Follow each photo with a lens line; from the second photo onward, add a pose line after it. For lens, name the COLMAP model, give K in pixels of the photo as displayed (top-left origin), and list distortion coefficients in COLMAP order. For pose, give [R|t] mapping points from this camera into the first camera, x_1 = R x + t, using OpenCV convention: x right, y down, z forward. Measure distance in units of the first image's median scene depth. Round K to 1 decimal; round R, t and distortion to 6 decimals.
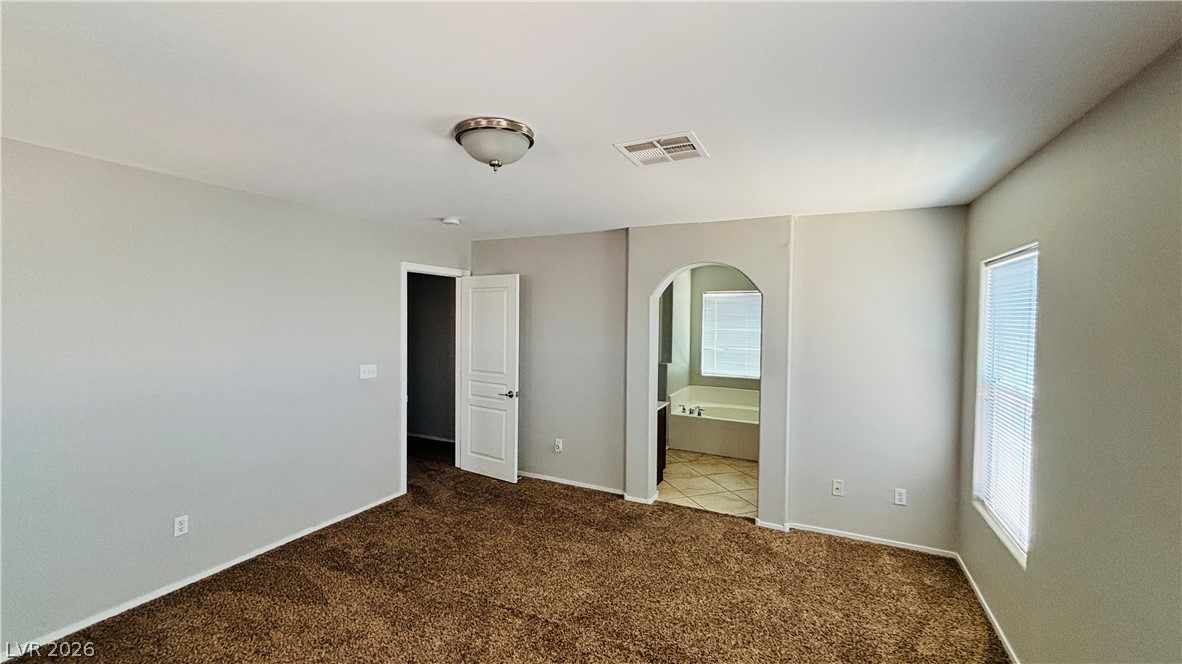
lens RADIAL K [[474.7, 0, 591.0], [0, 474.7, 332.0], [0, 0, 1]] dist [-0.000802, -0.000101]
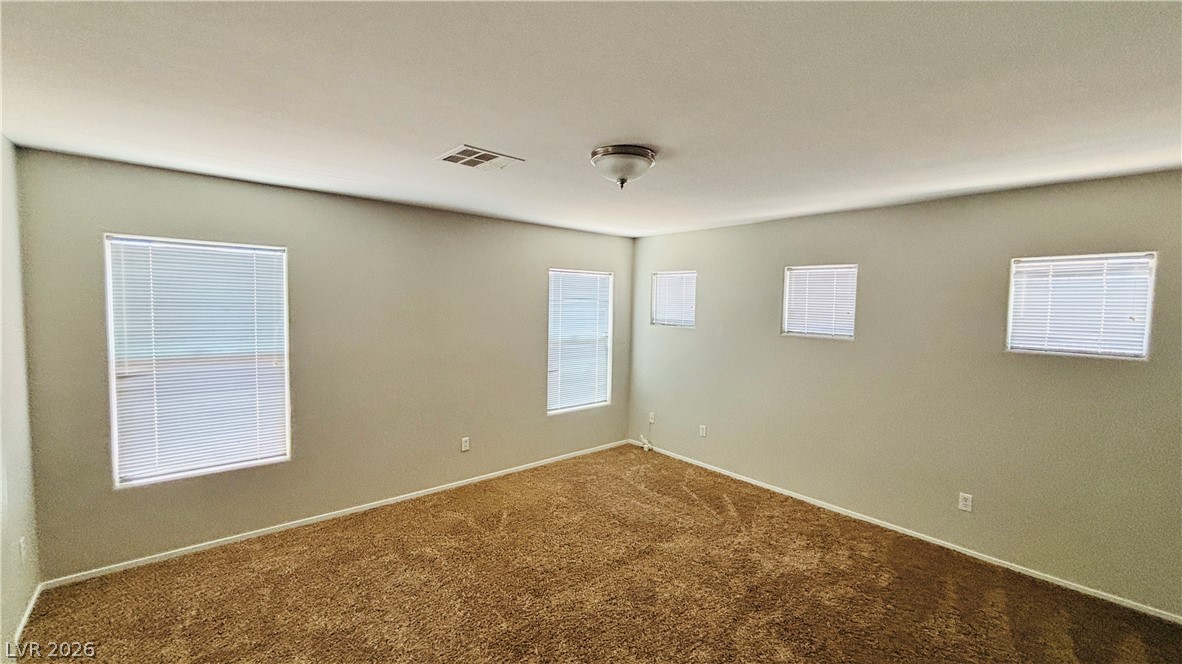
lens RADIAL K [[474.7, 0, 591.0], [0, 474.7, 332.0], [0, 0, 1]] dist [-0.000802, -0.000101]
pose [[-0.916553, -0.052080, 0.396508, -0.356650], [-0.019732, 0.996166, 0.085232, -0.034294], [-0.399427, 0.070296, -0.914066, 1.129879]]
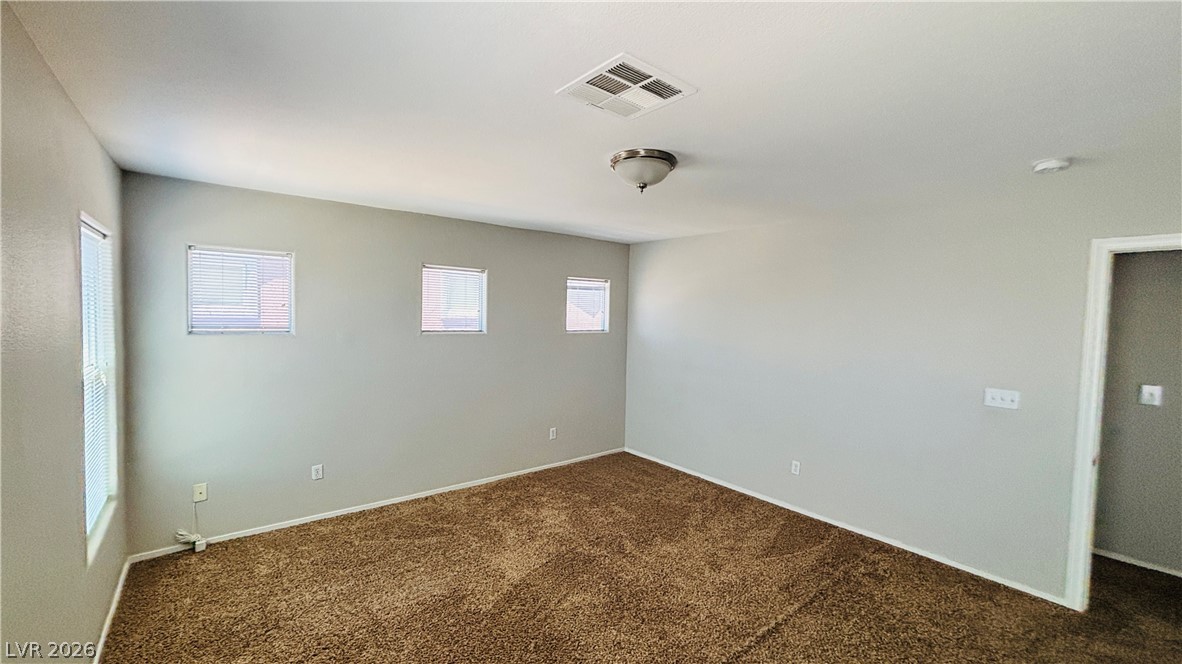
lens RADIAL K [[474.7, 0, 591.0], [0, 474.7, 332.0], [0, 0, 1]] dist [-0.000802, -0.000101]
pose [[-0.411042, 0.018291, -0.911433, 0.487317], [-0.059231, 0.997150, 0.046723, -0.018563], [0.909690, 0.073190, -0.408787, 0.718392]]
